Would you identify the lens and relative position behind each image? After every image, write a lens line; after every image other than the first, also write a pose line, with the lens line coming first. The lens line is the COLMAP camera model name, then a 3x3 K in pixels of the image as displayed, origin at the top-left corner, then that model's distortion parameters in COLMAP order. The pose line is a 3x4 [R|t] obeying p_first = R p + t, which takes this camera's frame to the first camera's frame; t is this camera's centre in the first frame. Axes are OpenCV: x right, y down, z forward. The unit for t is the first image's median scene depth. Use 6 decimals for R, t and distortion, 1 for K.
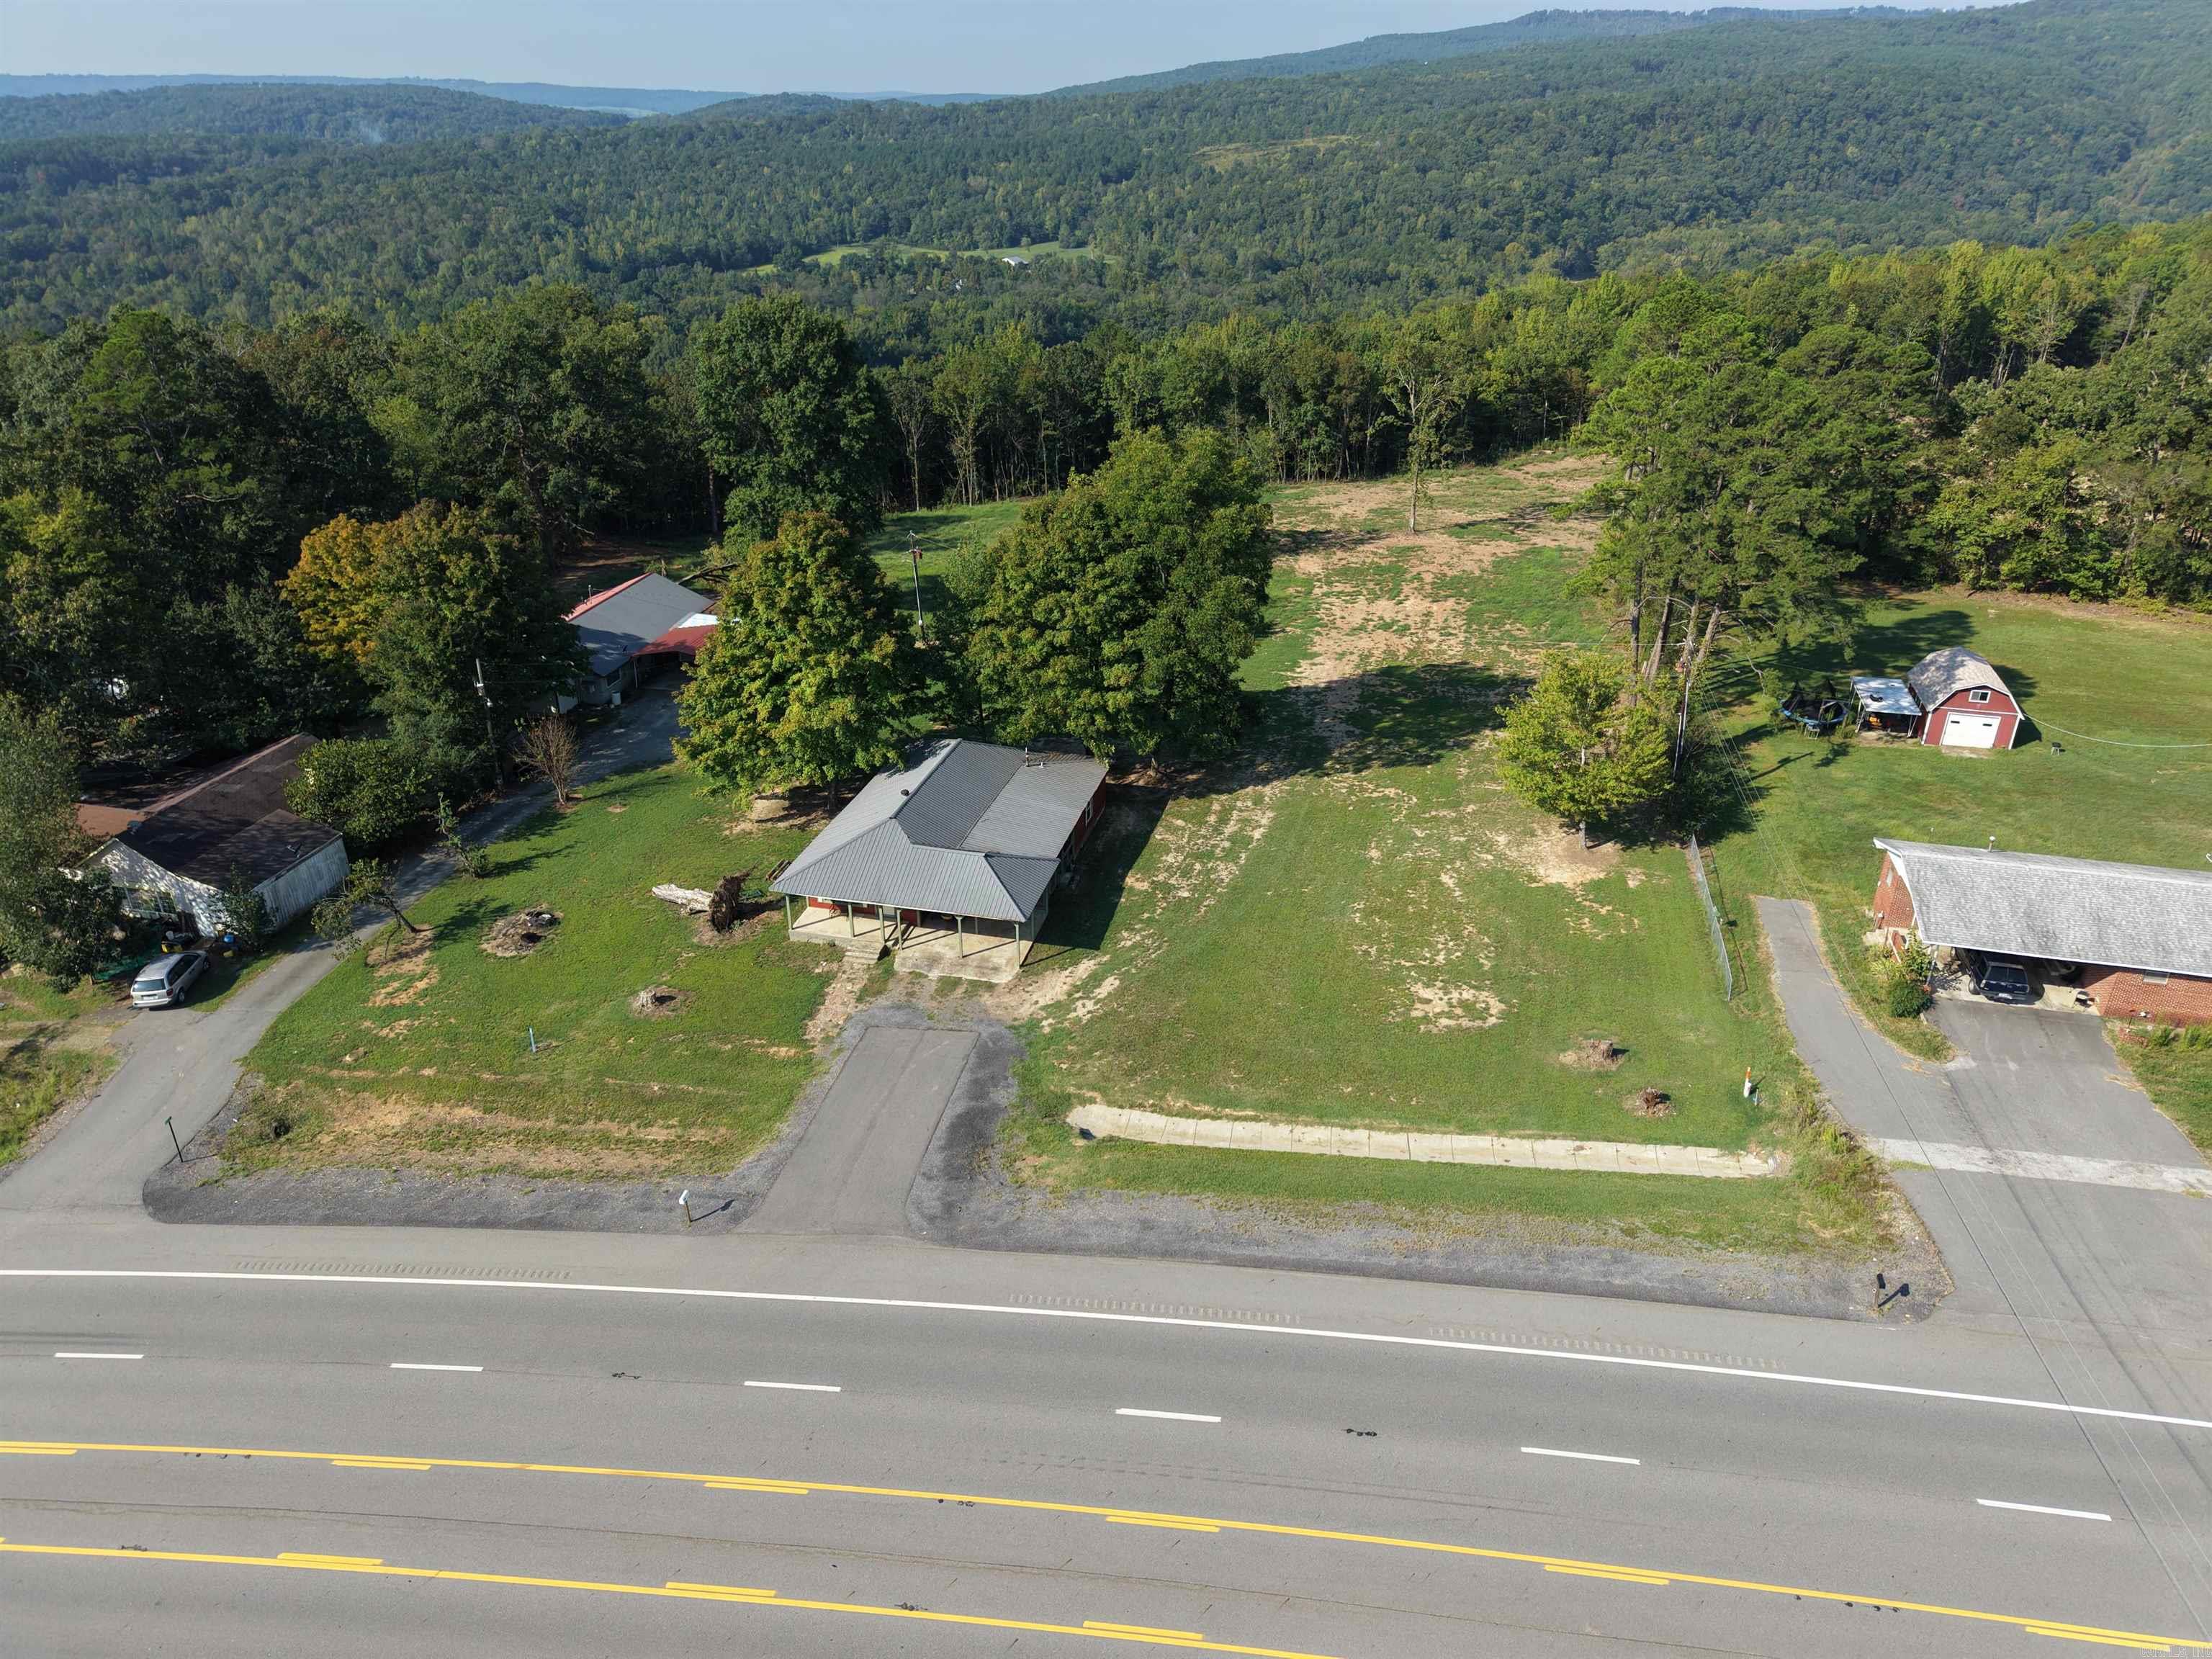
lens RADIAL K [[1484.9, 0, 1097.2], [0, 1484.9, 822.4], [0, 0, 1]] dist [0.041418, -0.047029]
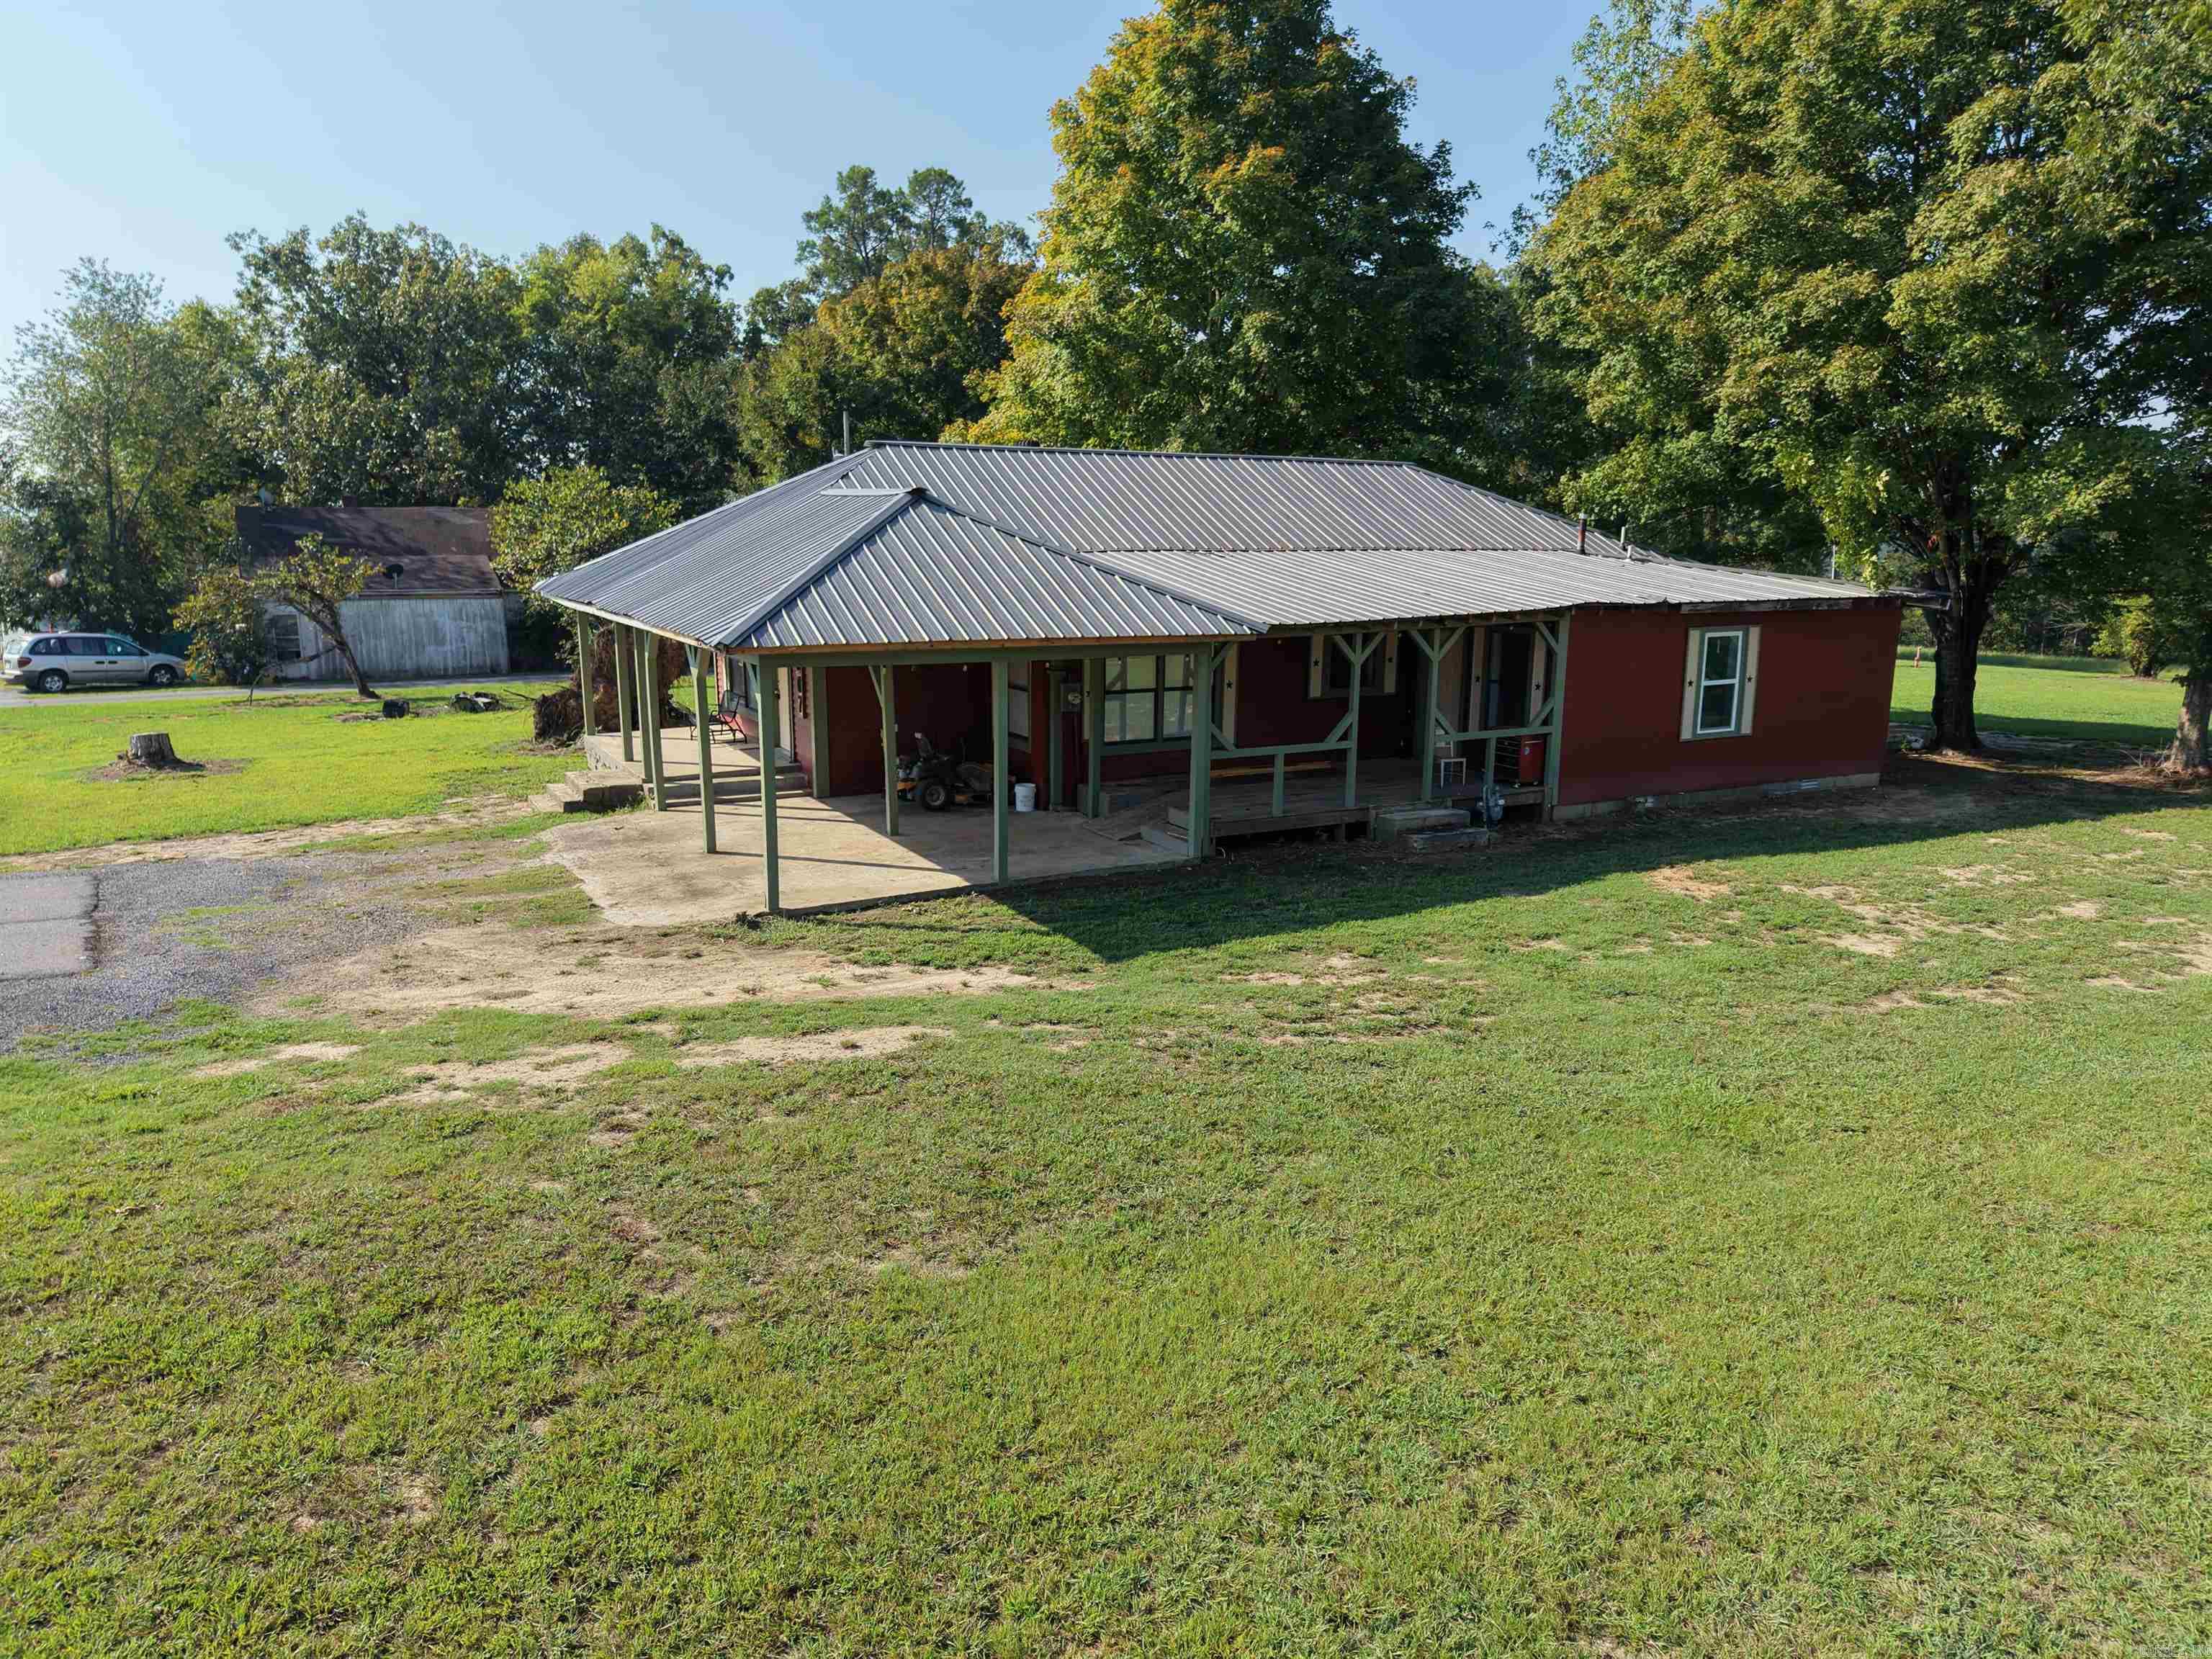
lens RADIAL K [[1484.9, 0, 1097.2], [0, 1484.9, 822.4], [0, 0, 1]] dist [0.041418, -0.047029]
pose [[0.664978, 0.155358, -0.730526, 0.141611], [-0.332486, 0.937435, -0.103292, 0.092639], [0.668773, 0.311577, 0.675028, 0.887941]]
